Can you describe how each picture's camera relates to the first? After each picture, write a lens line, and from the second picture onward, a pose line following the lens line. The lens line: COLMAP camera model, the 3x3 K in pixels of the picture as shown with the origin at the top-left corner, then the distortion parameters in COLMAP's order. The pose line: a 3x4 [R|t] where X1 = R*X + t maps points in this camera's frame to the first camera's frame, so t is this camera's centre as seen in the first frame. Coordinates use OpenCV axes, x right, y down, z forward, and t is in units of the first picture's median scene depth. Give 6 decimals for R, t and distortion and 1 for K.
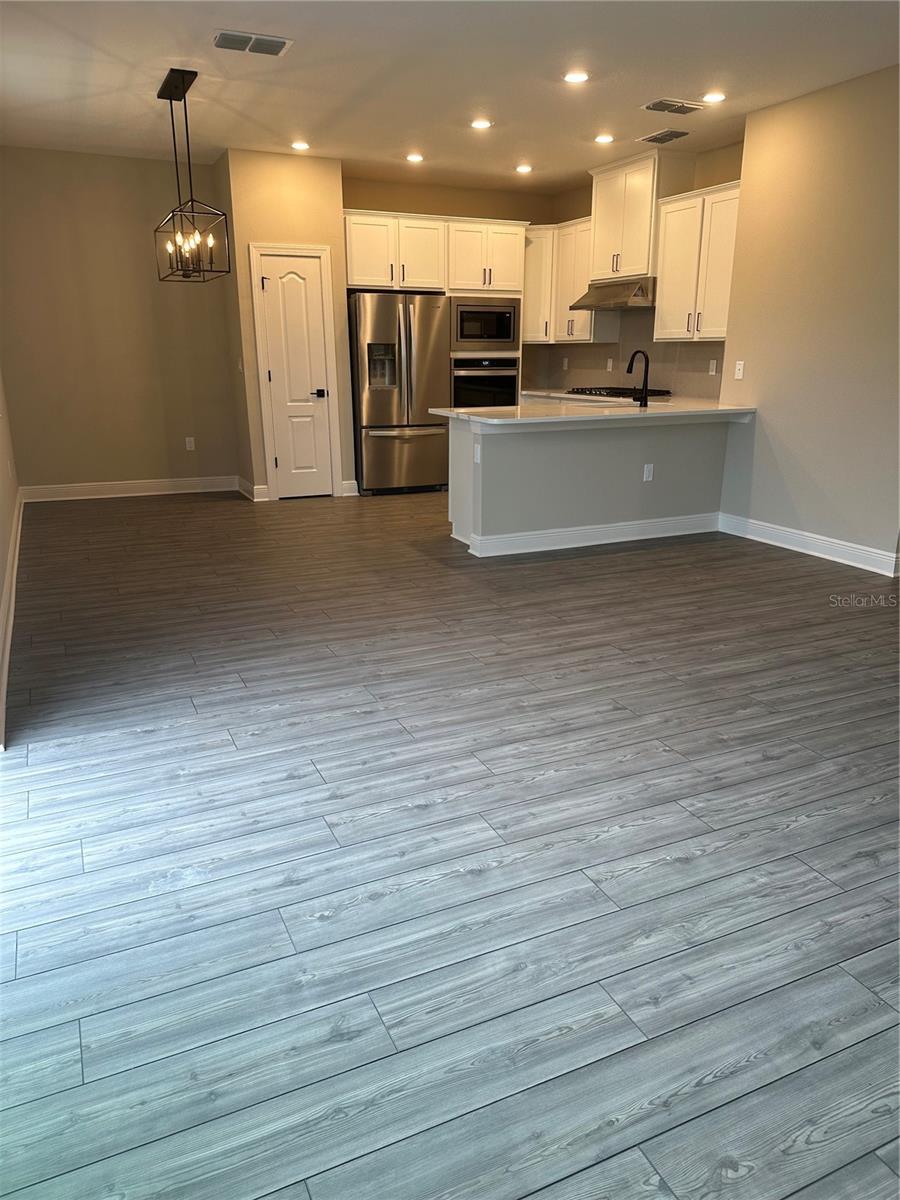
lens RADIAL K [[837.8, 0, 451.1], [0, 837.8, 611.4], [0, 0, 1]] dist [0.080956, -0.108734]
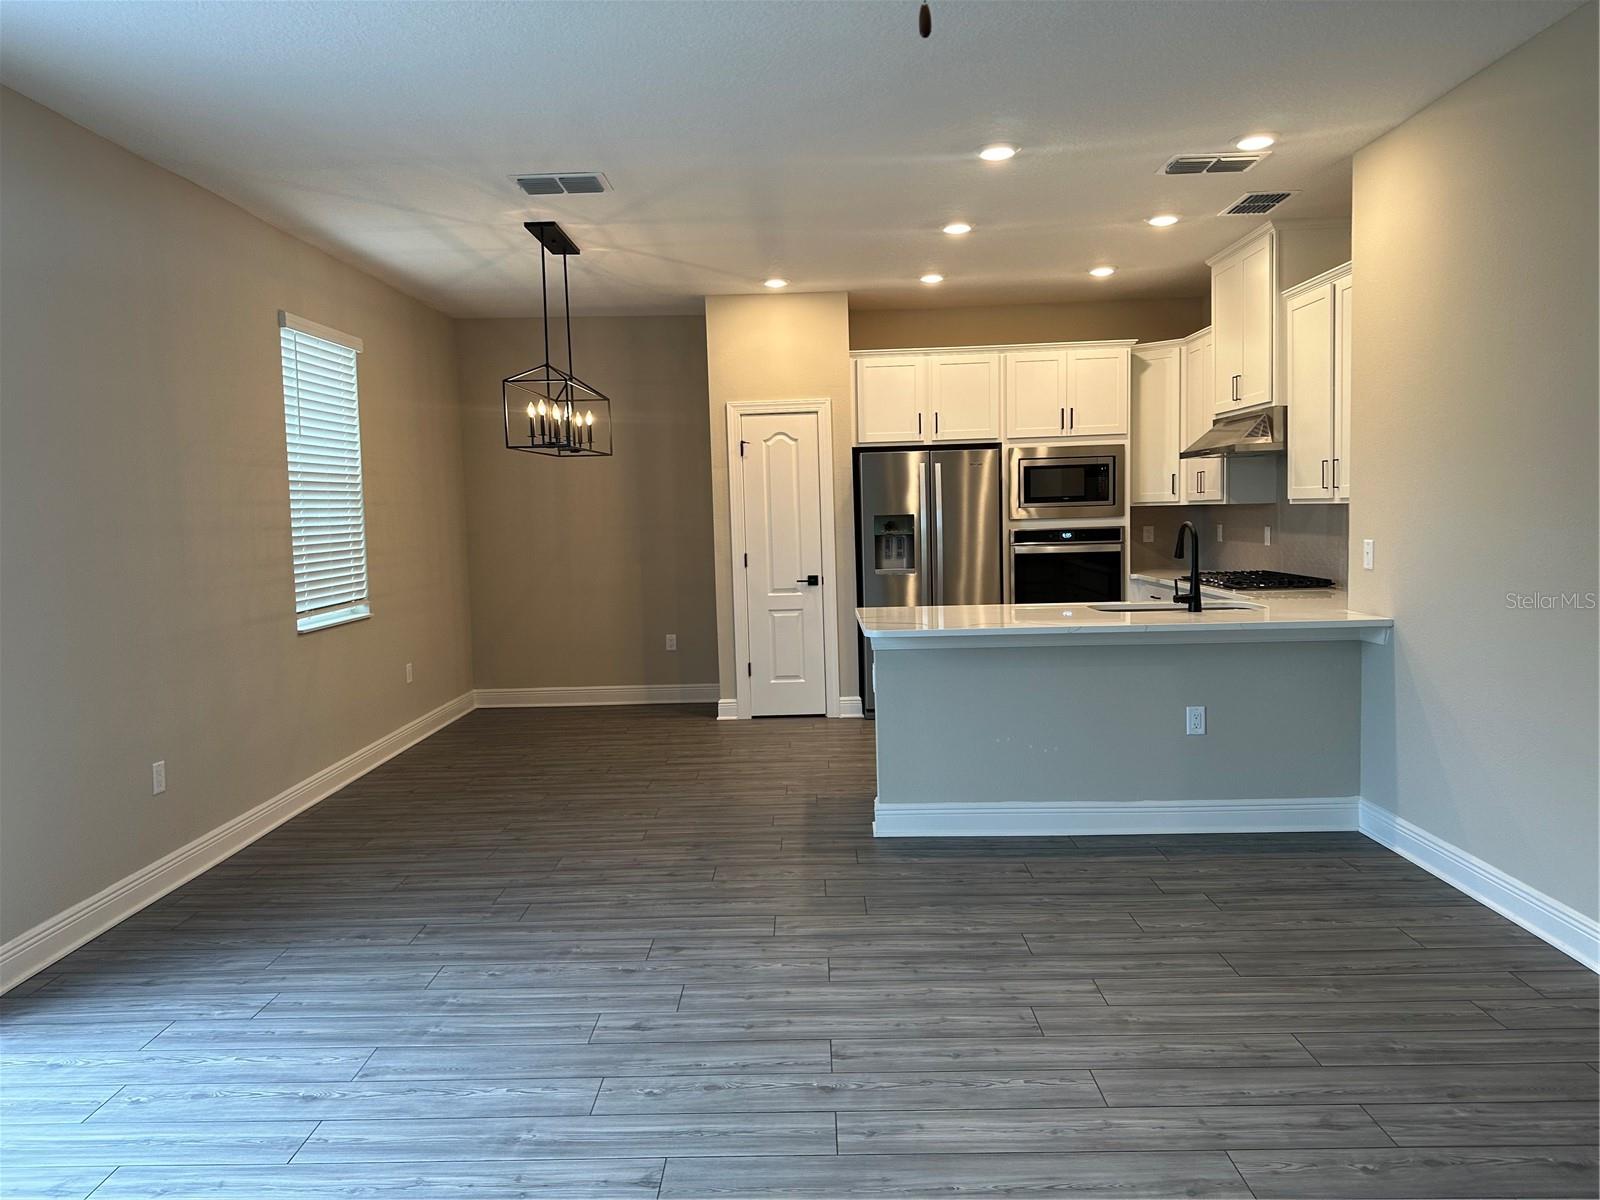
lens RADIAL K [[1117.0, 0, 779.9], [0, 1117.0, 584.6], [0, 0, 1]] dist [0.080956, -0.108734]
pose [[0.895359, 0.004170, -0.445325, 0.383957], [-0.104265, 0.974127, -0.200512, -0.080412], [0.432967, 0.225962, 0.872629, 0.188616]]
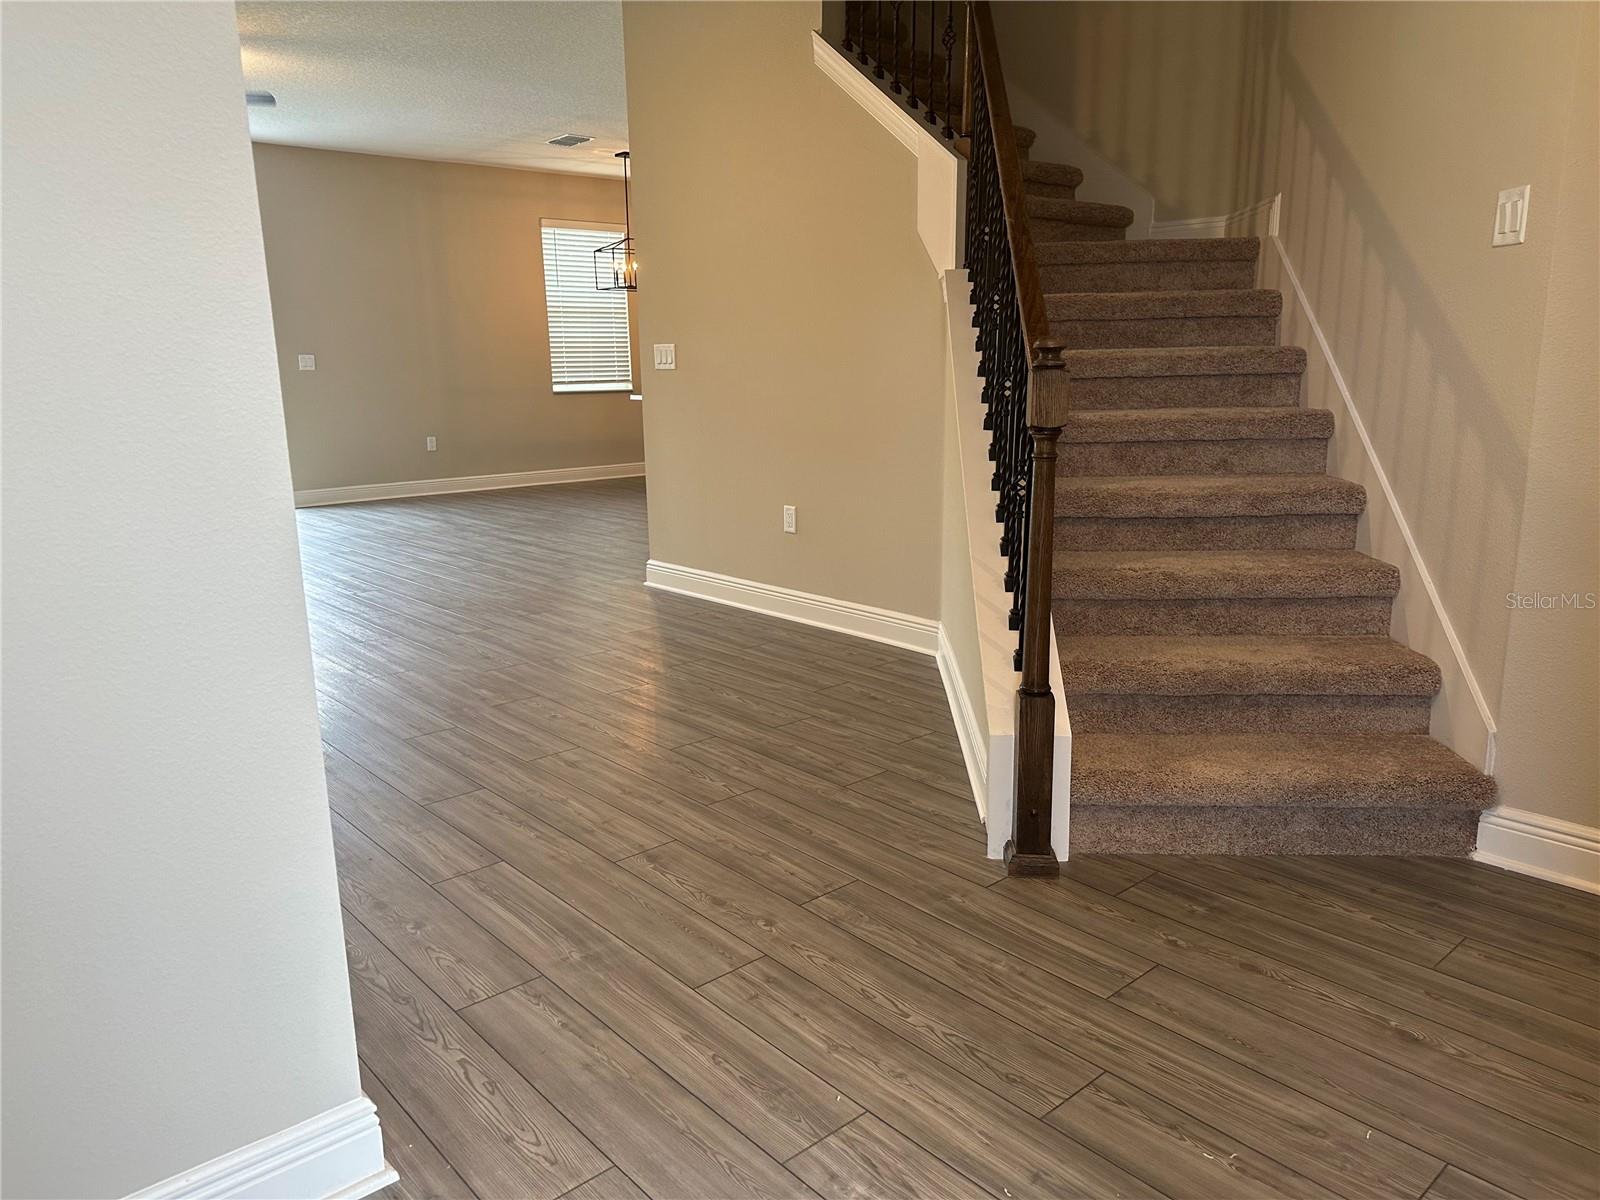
lens RADIAL K [[1117.0, 0, 807.7], [0, 1117.0, 604.8], [0, 0, 1]] dist [0.080956, -0.108734]
pose [[0.292156, 0.198068, -0.935636, 1.652722], [-0.274017, 0.954639, 0.116529, -0.201268], [0.916275, 0.222336, 0.333177, 0.771901]]
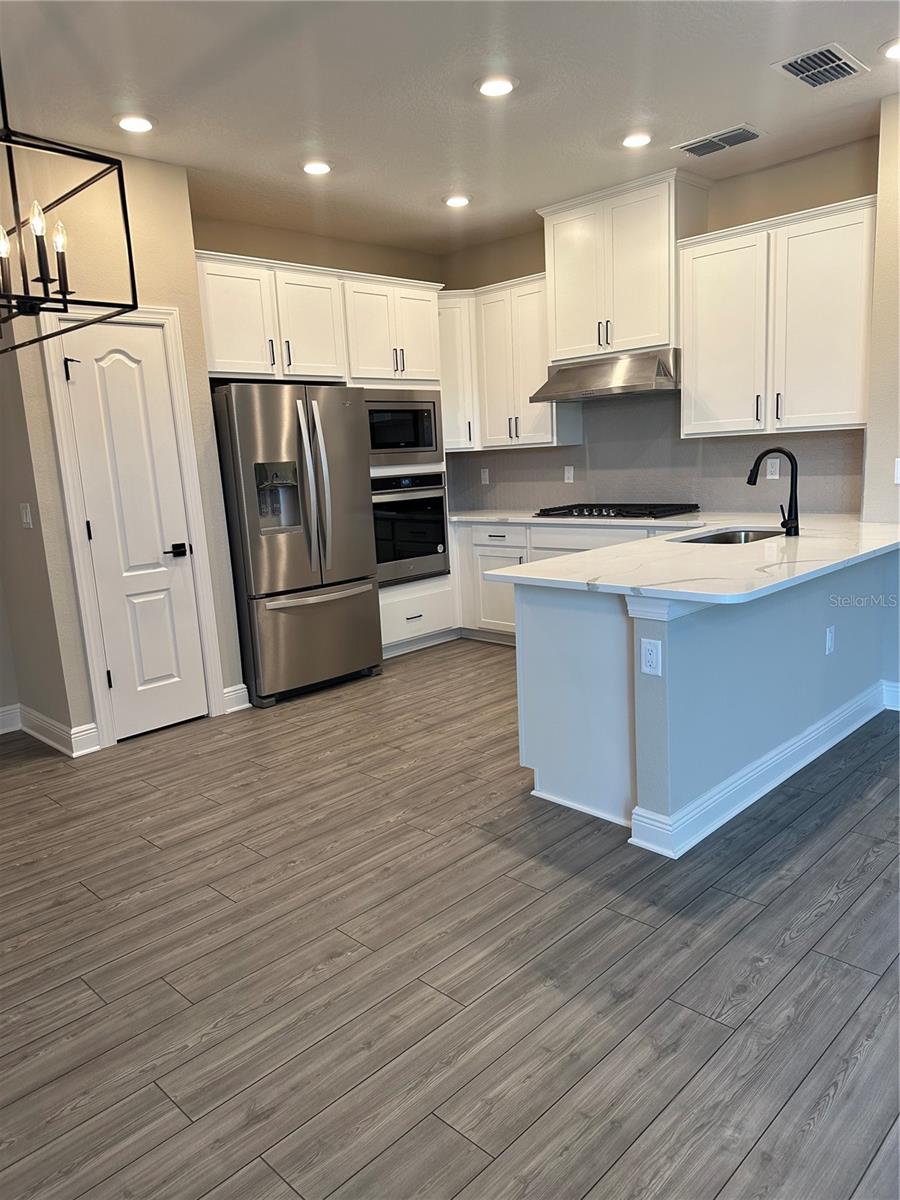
lens RADIAL K [[837.8, 0, 443.6], [0, 837.8, 608.5], [0, 0, 1]] dist [0.080956, -0.108734]
pose [[0.937325, -0.112941, 0.329645, -0.267238], [0.152900, 0.983386, -0.097841, -0.199809], [-0.313118, 0.142111, 0.939021, 0.599024]]
